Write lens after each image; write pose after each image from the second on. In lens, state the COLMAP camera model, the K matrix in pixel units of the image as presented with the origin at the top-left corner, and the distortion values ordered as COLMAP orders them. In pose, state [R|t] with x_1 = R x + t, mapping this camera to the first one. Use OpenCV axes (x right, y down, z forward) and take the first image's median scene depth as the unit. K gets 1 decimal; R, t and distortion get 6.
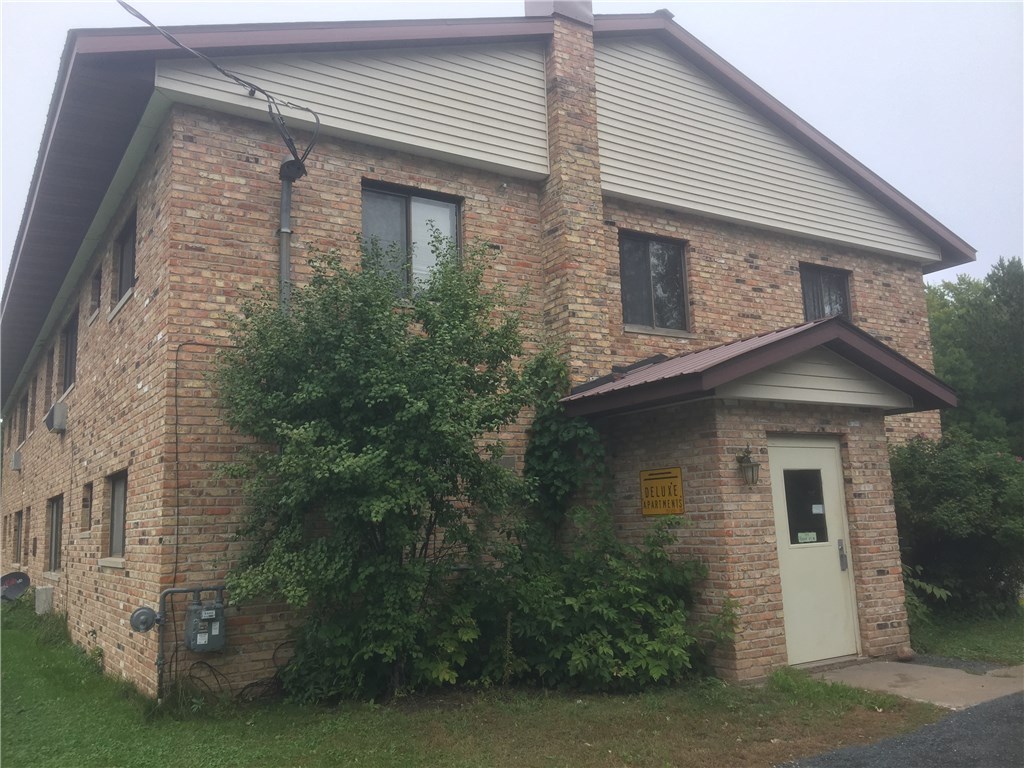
lens RADIAL K [[872.8, 0, 516.7], [0, 872.8, 380.1], [0, 0, 1]] dist [0.043773, -0.019469]
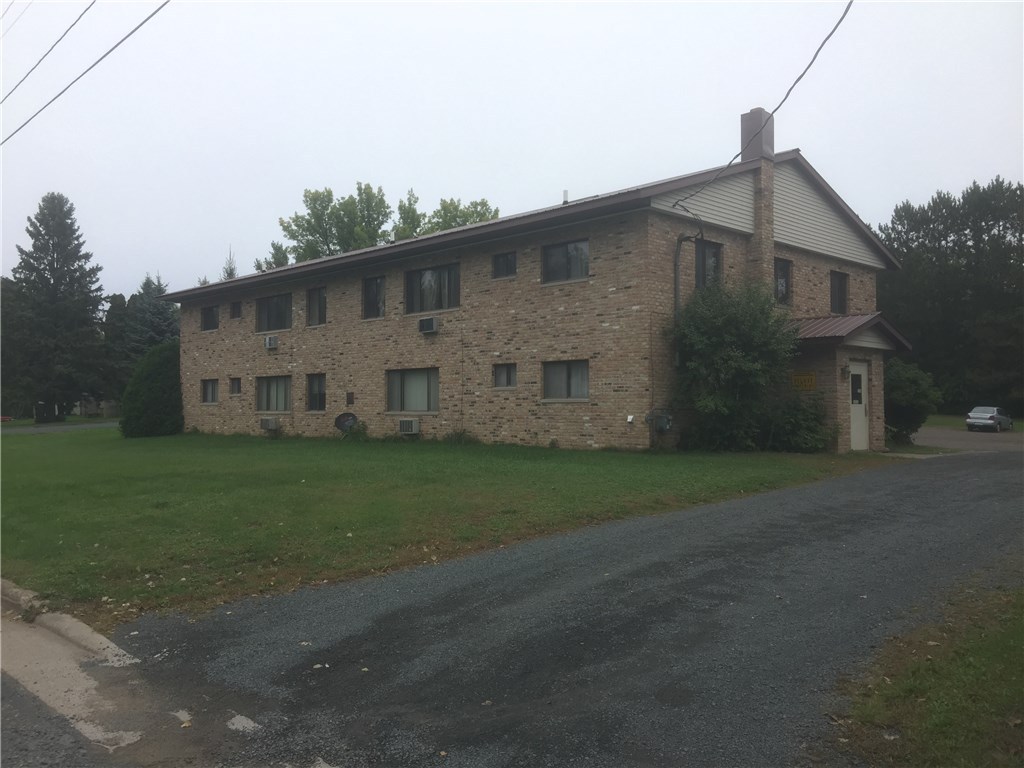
lens RADIAL K [[872.8, 0, 506.8], [0, 872.8, 388.1], [0, 0, 1]] dist [0.043773, -0.019469]
pose [[0.980624, 0.045377, 0.190571, -1.051676], [-0.069843, 0.989859, 0.123695, -0.089979], [-0.183025, -0.134609, 0.973849, -1.153578]]
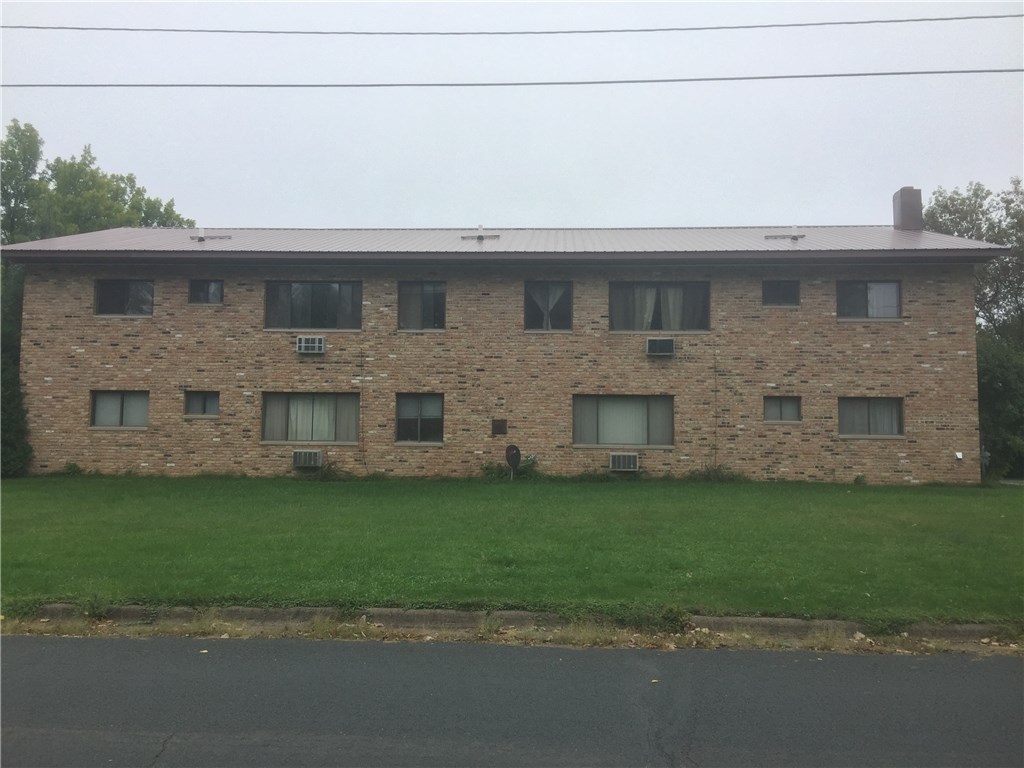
lens RADIAL K [[872.8, 0, 518.1], [0, 872.8, 380.6], [0, 0, 1]] dist [0.043773, -0.019469]
pose [[0.591404, 0.105300, 0.799470, -2.907424], [-0.162880, 0.986601, -0.009458, 0.246553], [-0.789754, -0.124624, 0.600631, 0.425436]]
